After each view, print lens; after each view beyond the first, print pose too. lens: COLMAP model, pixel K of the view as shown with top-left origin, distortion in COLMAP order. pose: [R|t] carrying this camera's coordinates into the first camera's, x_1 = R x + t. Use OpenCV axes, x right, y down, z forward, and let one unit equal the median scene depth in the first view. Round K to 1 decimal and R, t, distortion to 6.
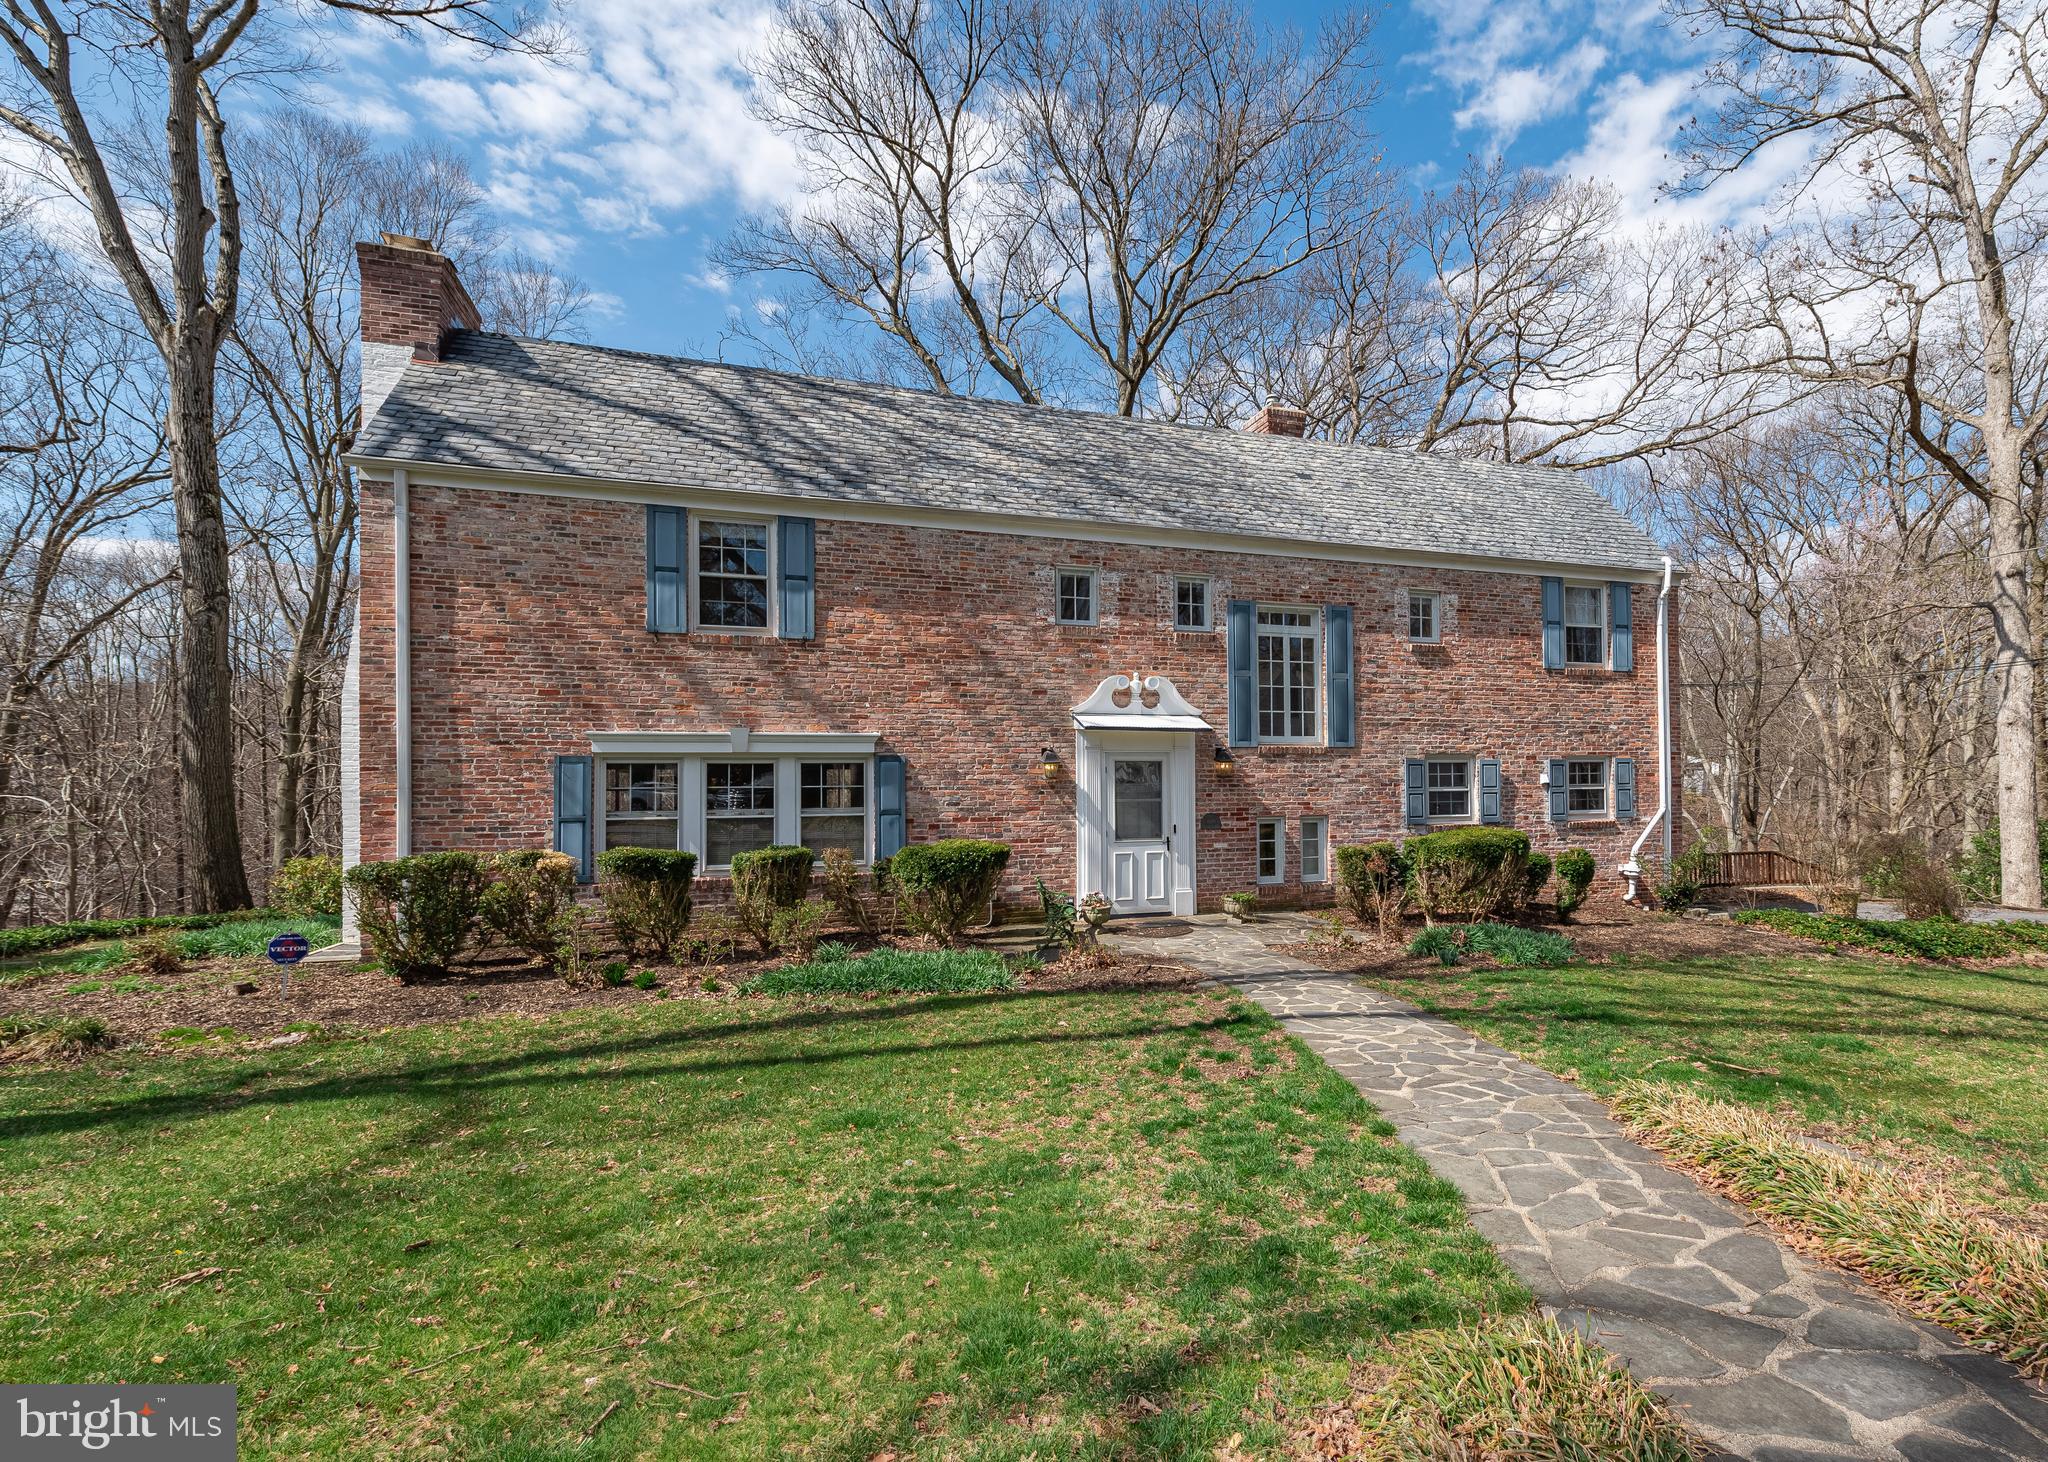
lens RADIAL K [[834.5, 0, 1029.5], [0, 834.5, 772.6], [0, 0, 1]] dist [0.001920, 0.000231]
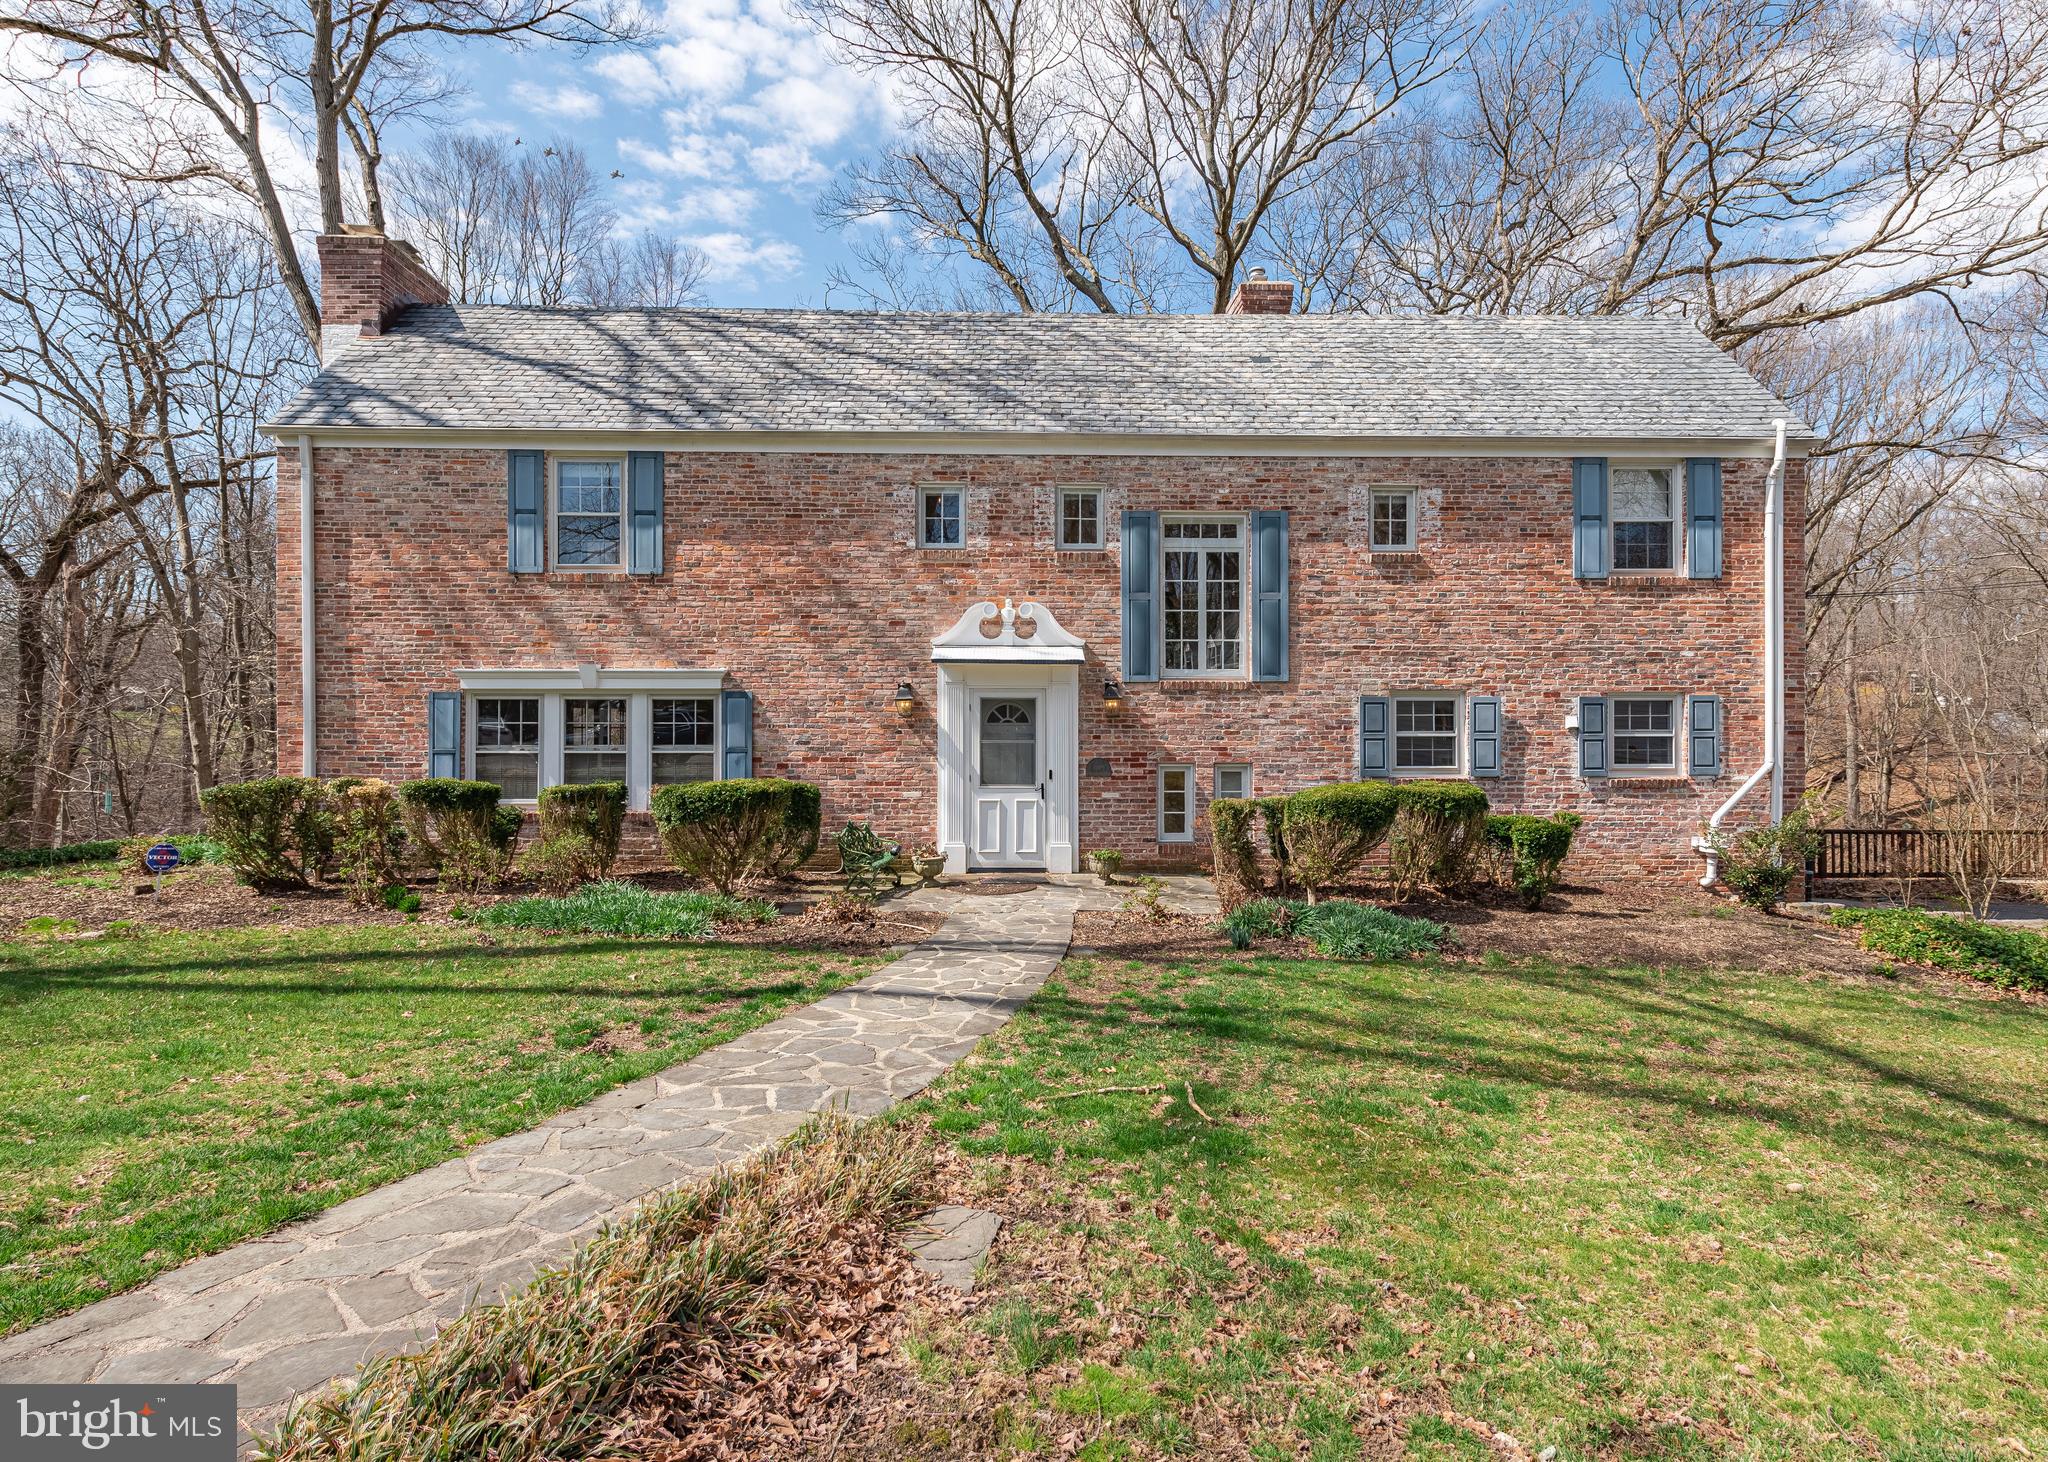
lens RADIAL K [[863.2, 0, 1032.1], [0, 863.2, 732.3], [0, 0, 1]] dist [0.002710, 0.000074]
pose [[0.963795, 0.009350, -0.266479, 0.398773], [-0.005812, 0.999884, 0.014060, 0.009790], [0.266580, -0.012002, 0.963738, 0.114339]]
